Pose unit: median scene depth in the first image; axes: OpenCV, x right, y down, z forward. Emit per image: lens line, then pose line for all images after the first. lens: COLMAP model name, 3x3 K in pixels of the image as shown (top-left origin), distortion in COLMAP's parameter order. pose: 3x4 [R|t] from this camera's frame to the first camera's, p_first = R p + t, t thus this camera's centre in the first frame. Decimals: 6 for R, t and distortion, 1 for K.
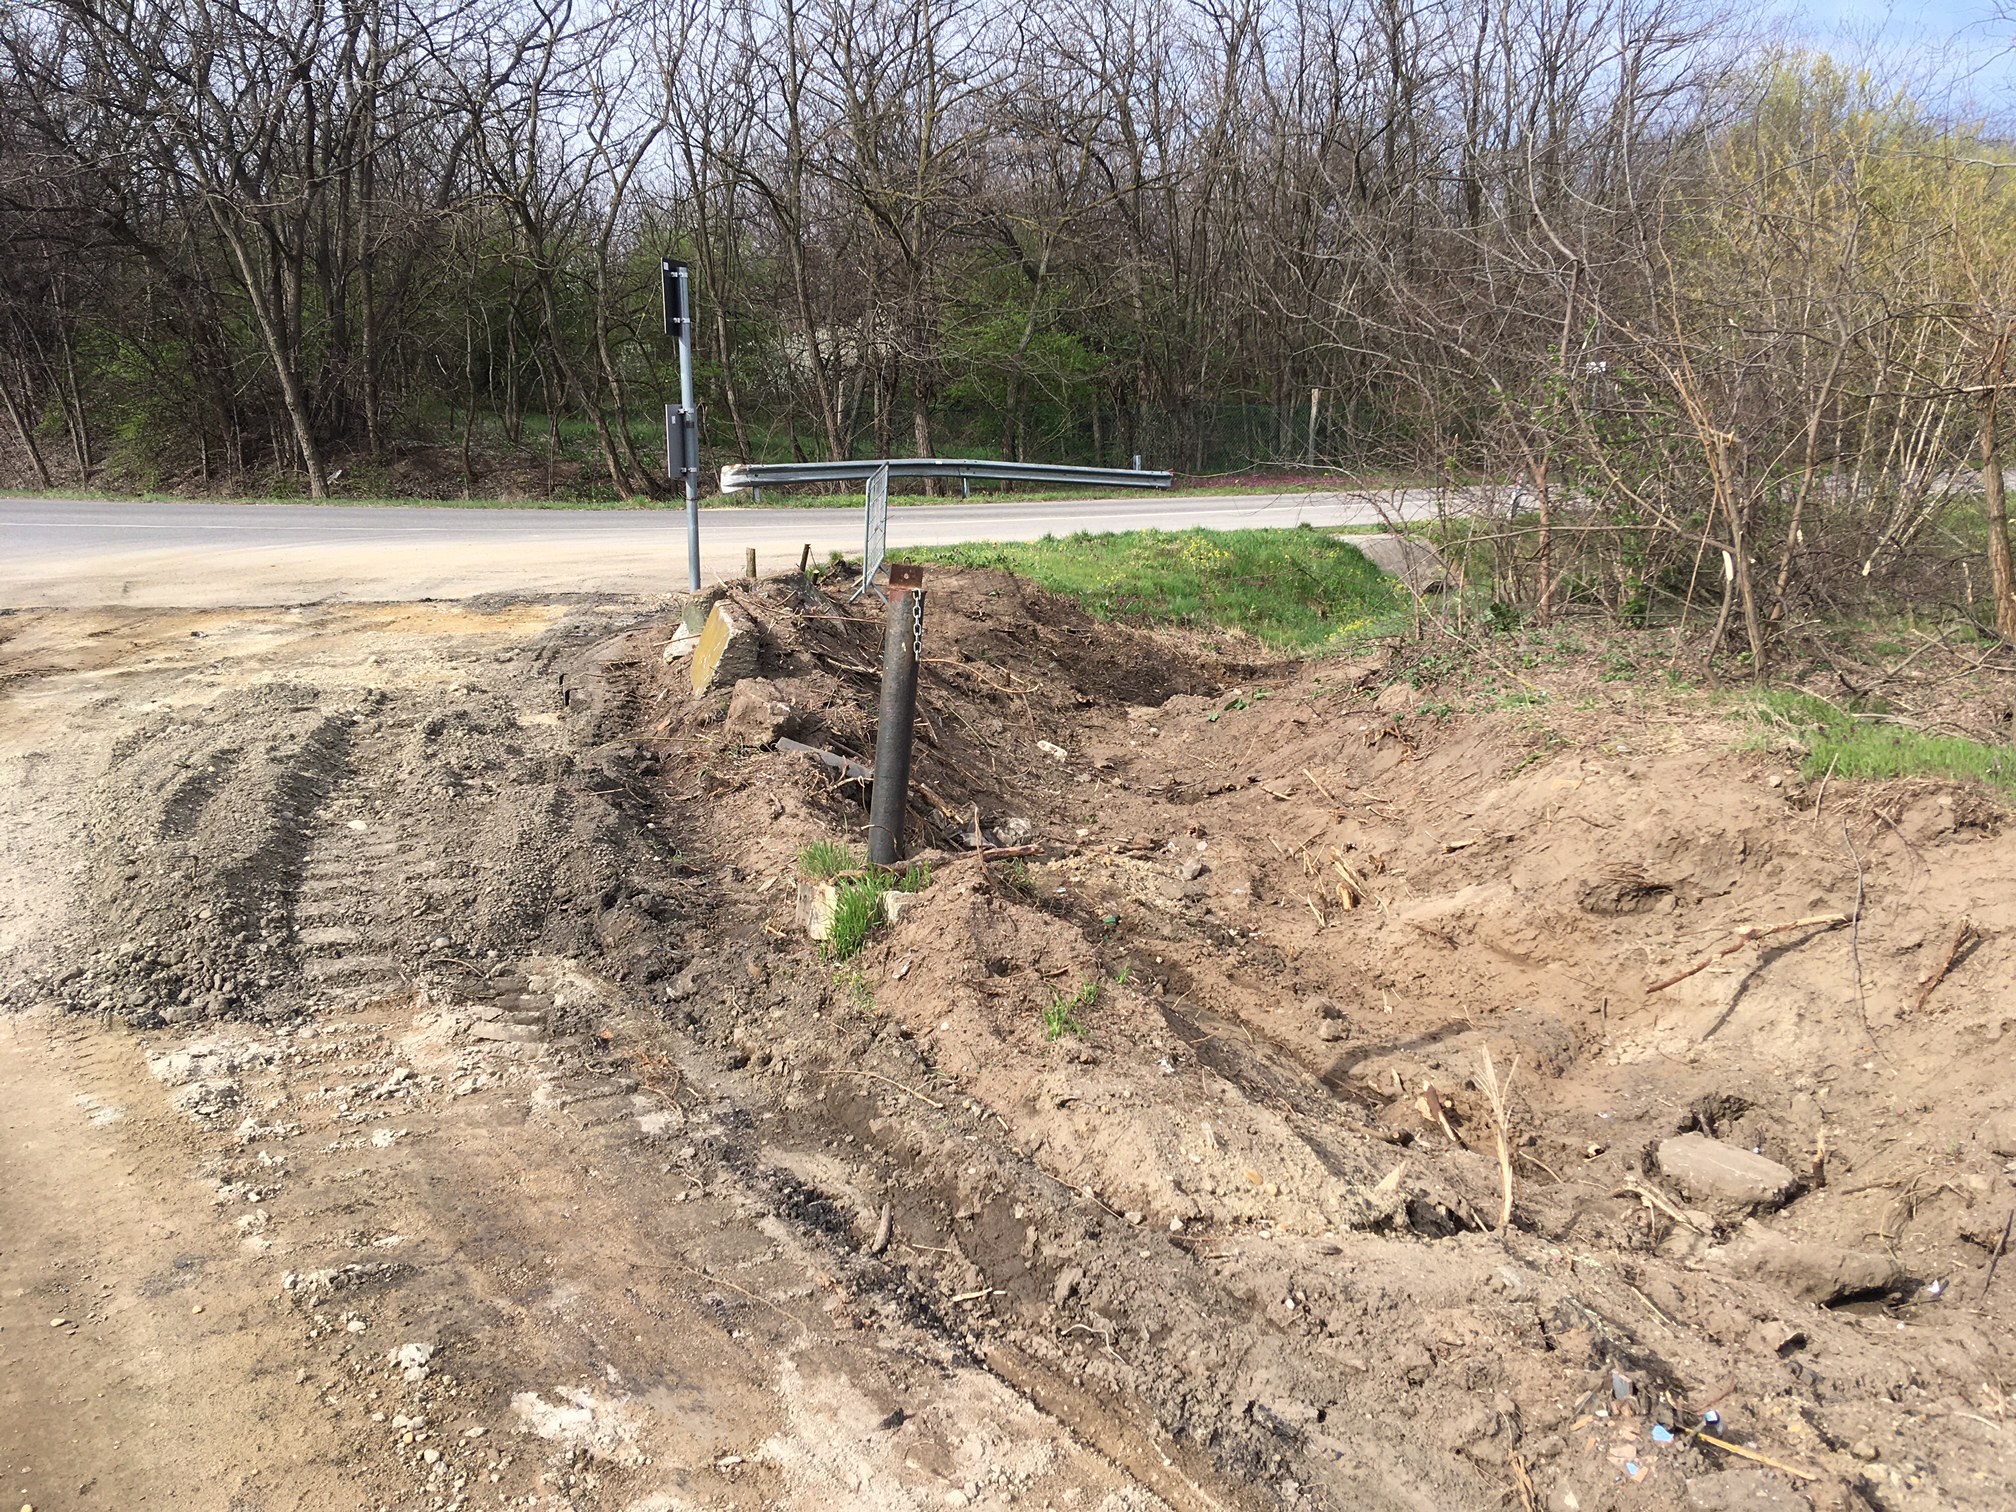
lens RADIAL K [[1687.5, 0, 1002.3], [0, 1687.5, 754.9], [0, 0, 1]] dist [0.112619, -0.170639]
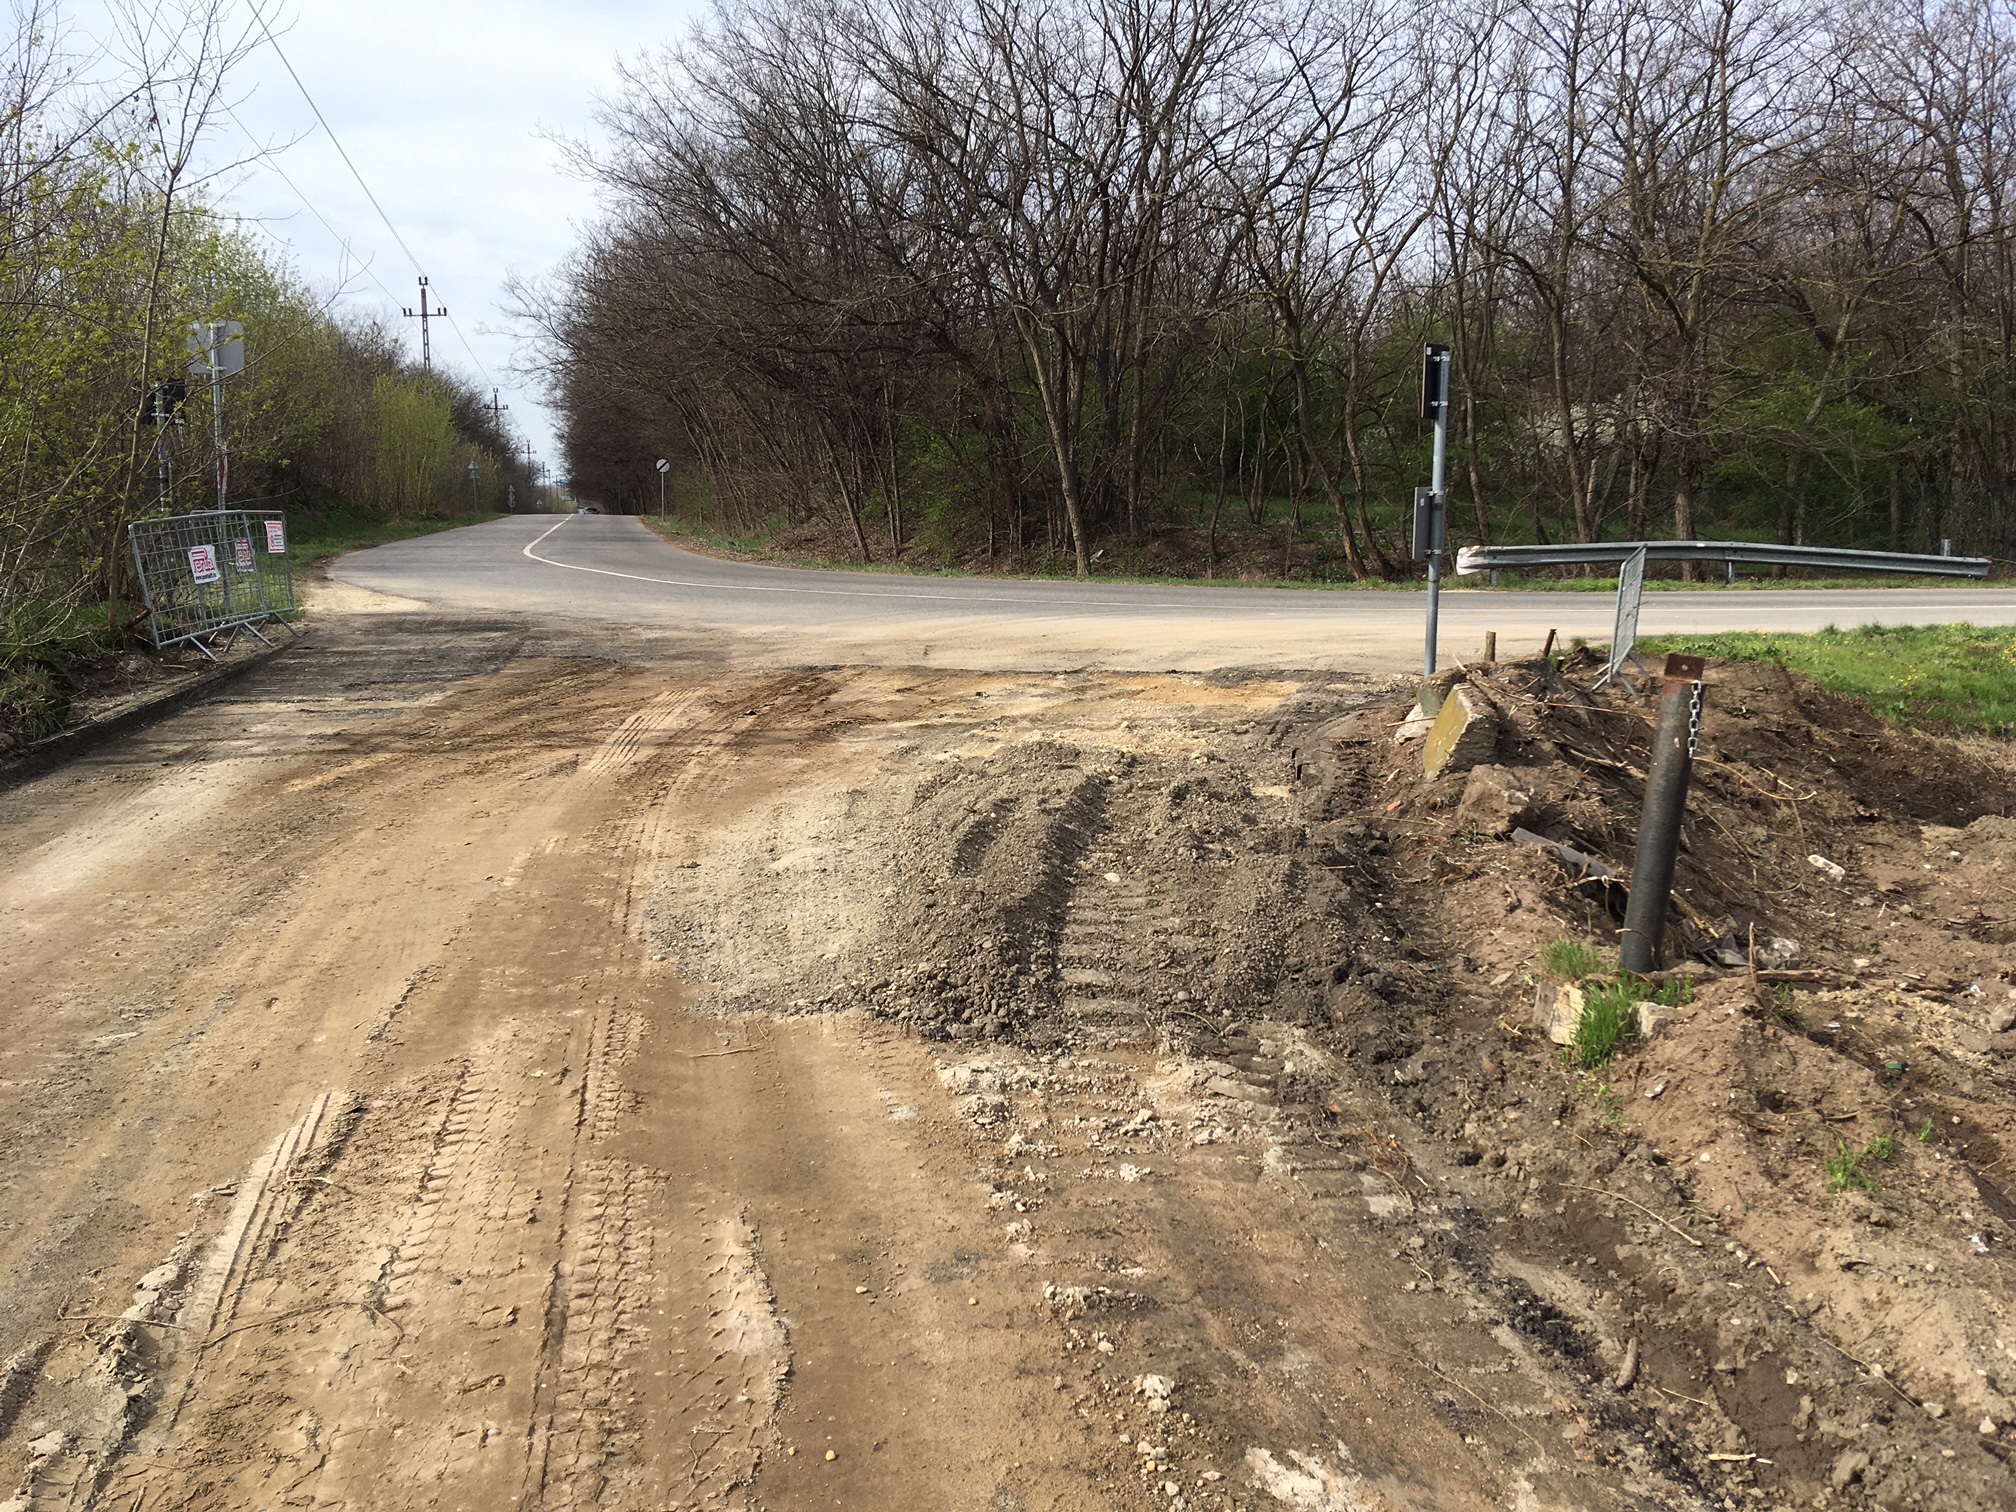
lens RADIAL K [[1687.5, 0, 1002.3], [0, 1687.5, 754.9], [0, 0, 1]] dist [0.112619, -0.170639]
pose [[0.914398, 0.062870, -0.399904, -0.013591], [-0.081374, 0.996249, -0.029442, 0.000853], [0.396553, 0.059463, 0.916084, -0.008276]]
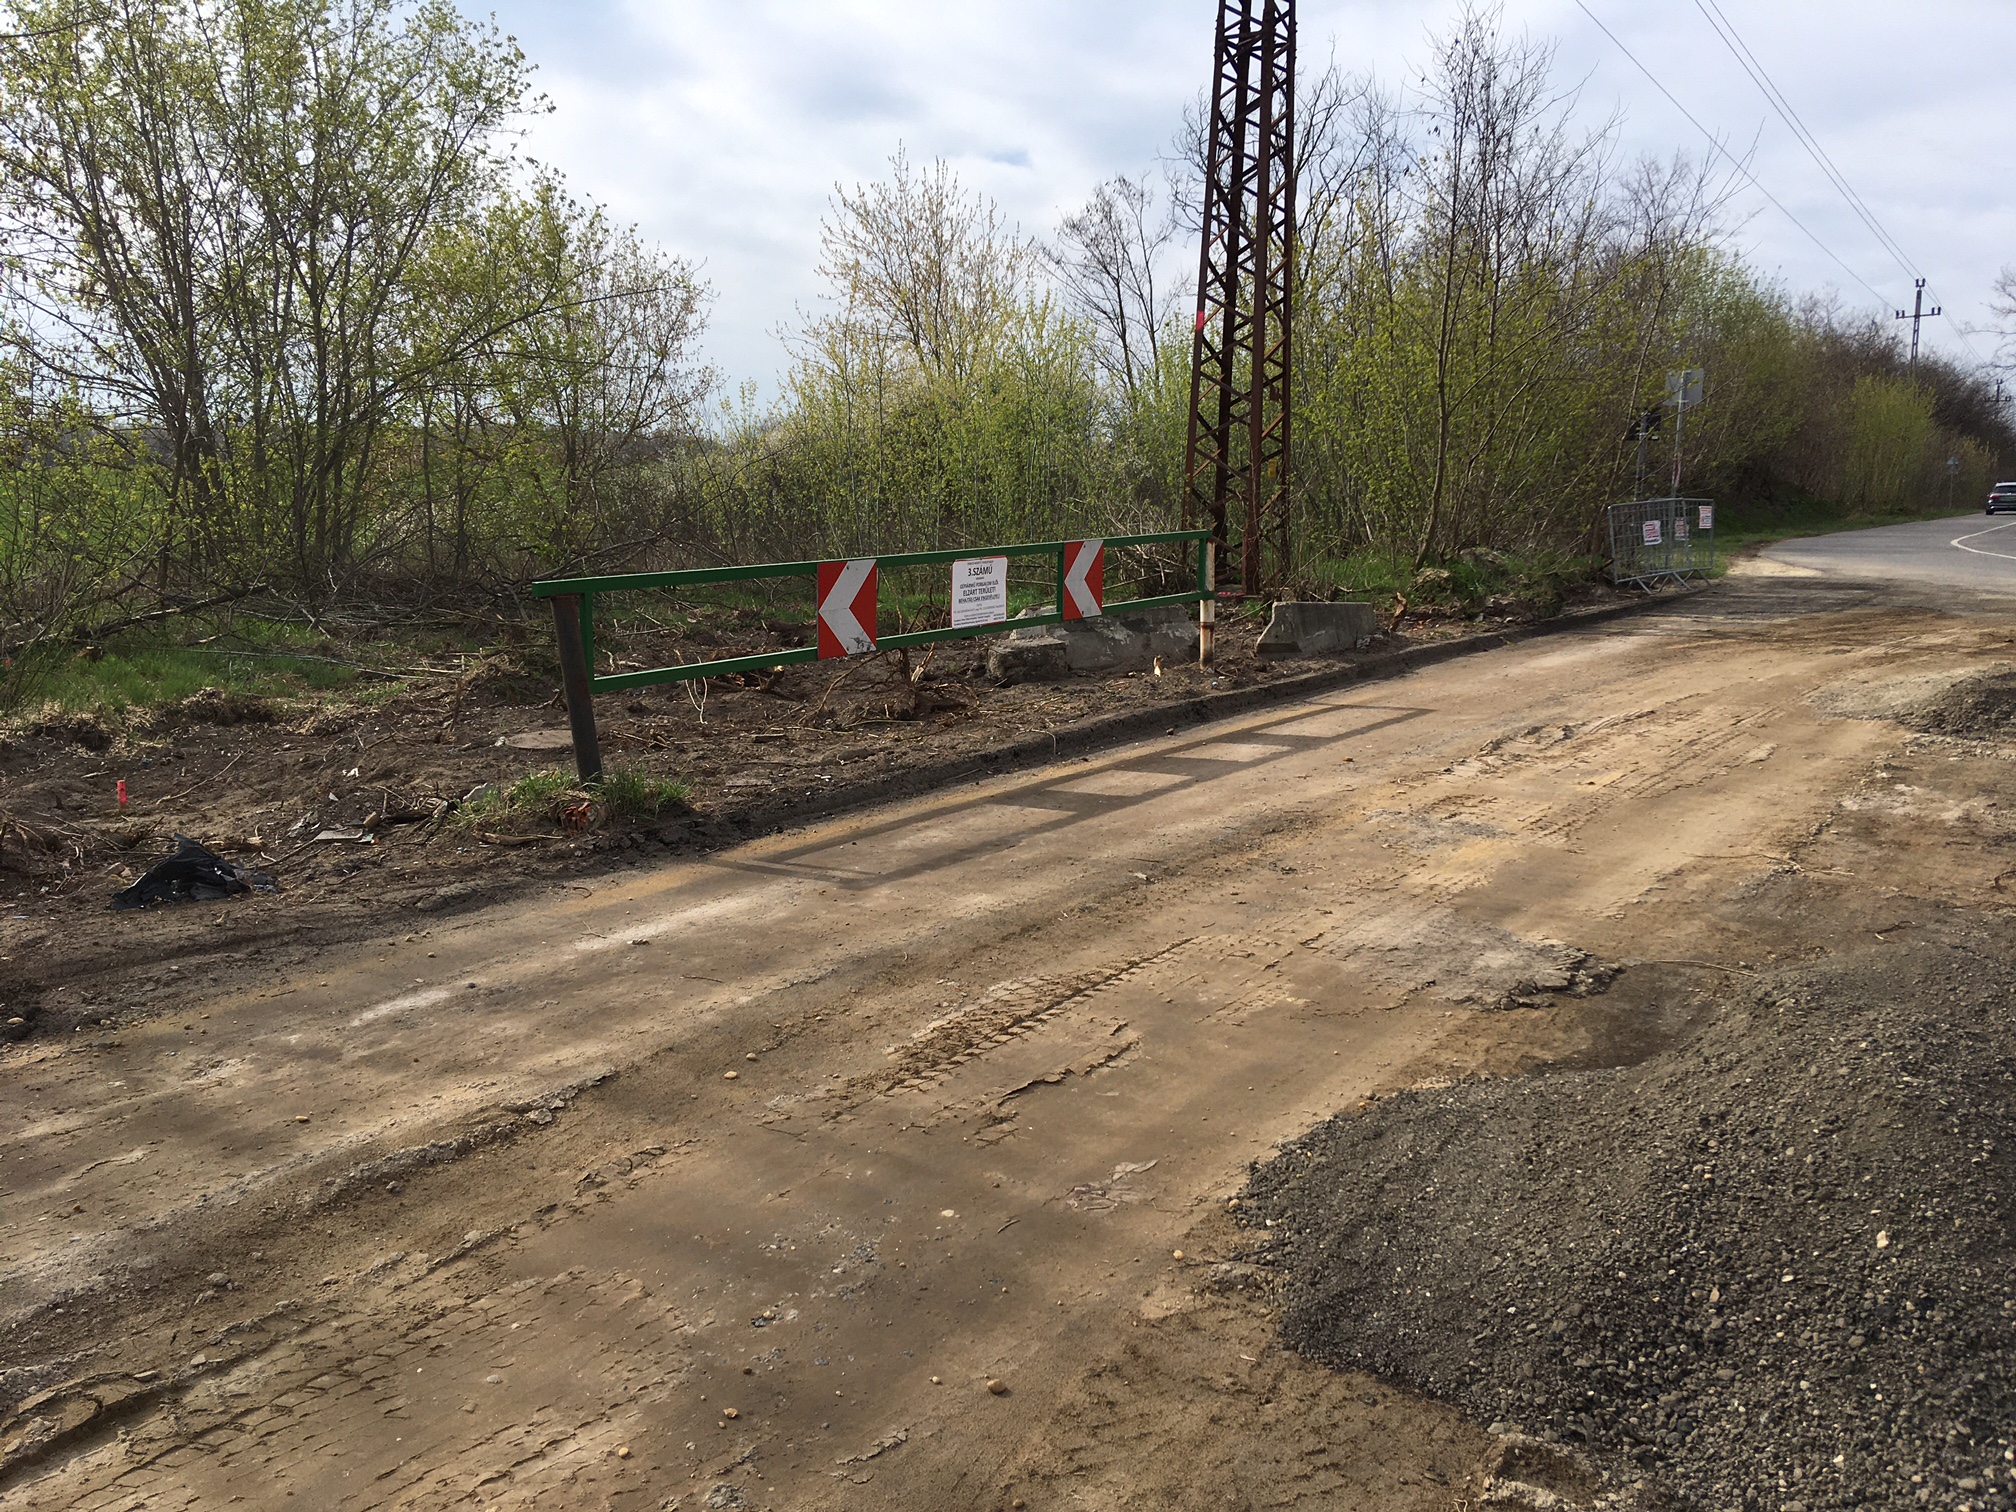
lens RADIAL K [[1687.5, 0, 1002.3], [0, 1687.5, 754.9], [0, 0, 1]] dist [0.112619, -0.170639]
pose [[0.338038, 0.149844, -0.929127, 0.629389], [-0.192854, 0.977323, 0.087452, 0.107417], [0.921161, 0.149623, 0.359270, -0.511804]]
